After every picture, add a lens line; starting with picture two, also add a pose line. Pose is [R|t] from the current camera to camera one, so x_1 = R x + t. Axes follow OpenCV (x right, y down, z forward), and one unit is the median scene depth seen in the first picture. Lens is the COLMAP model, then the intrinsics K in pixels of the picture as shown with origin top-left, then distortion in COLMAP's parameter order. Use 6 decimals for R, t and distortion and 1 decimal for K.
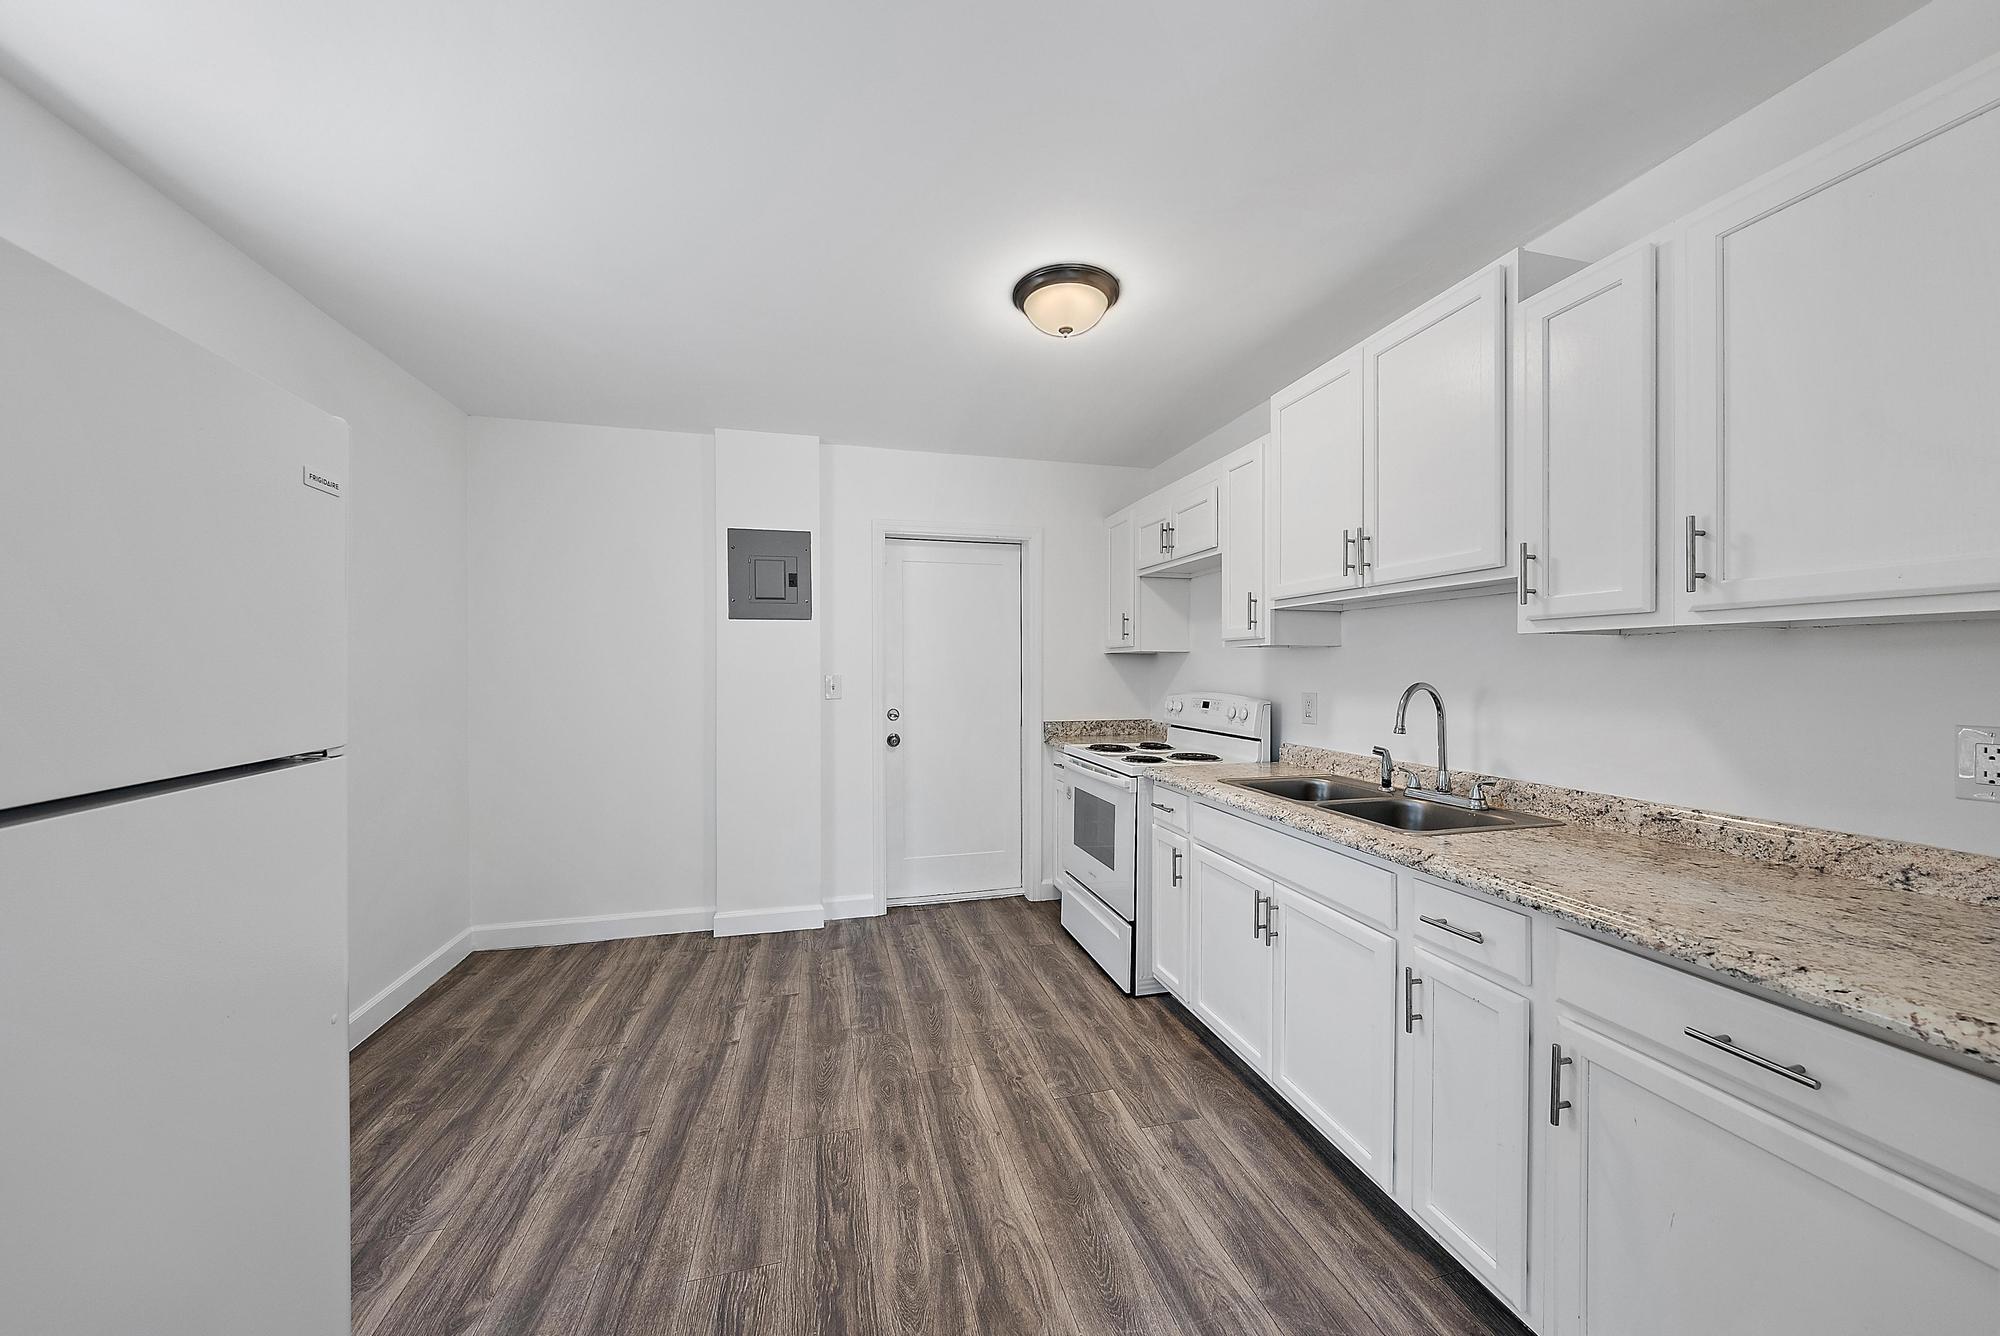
lens RADIAL K [[691.0, 0, 999.0], [0, 691.0, 674.0], [0, 0, 1]] dist [-0.001787, -0.000037]
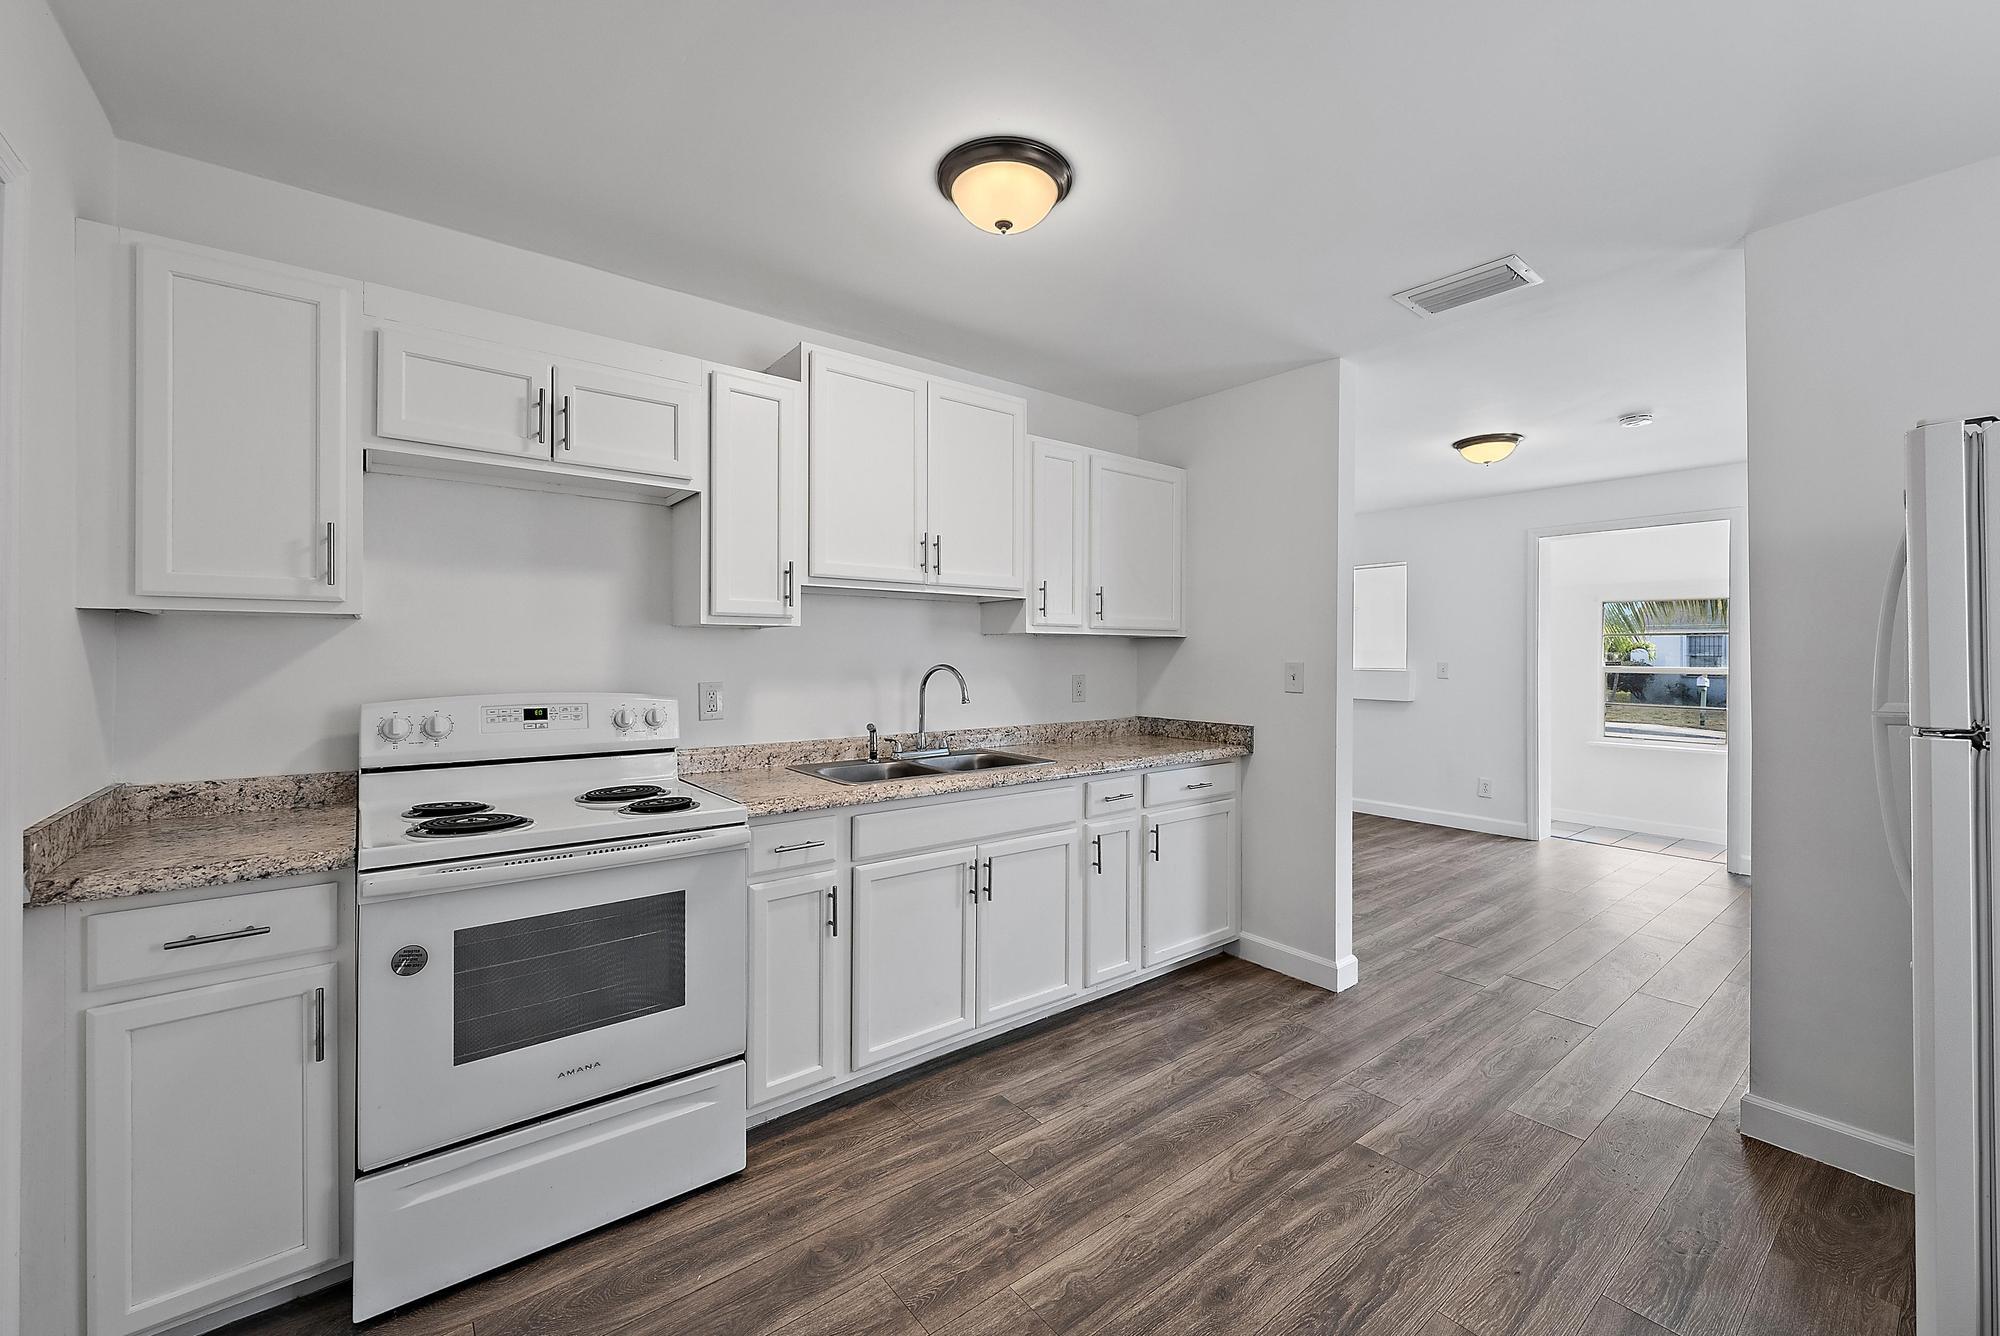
lens RADIAL K [[806.5, 0, 1006.1], [0, 806.5, 653.4], [0, 0, 1]] dist [0.001747, 0.000071]
pose [[-0.409696, -0.001151, 0.912221, -0.853344], [0.004007, 0.999987, 0.003061, -0.013045], [-0.912213, 0.004910, -0.409686, 1.580499]]
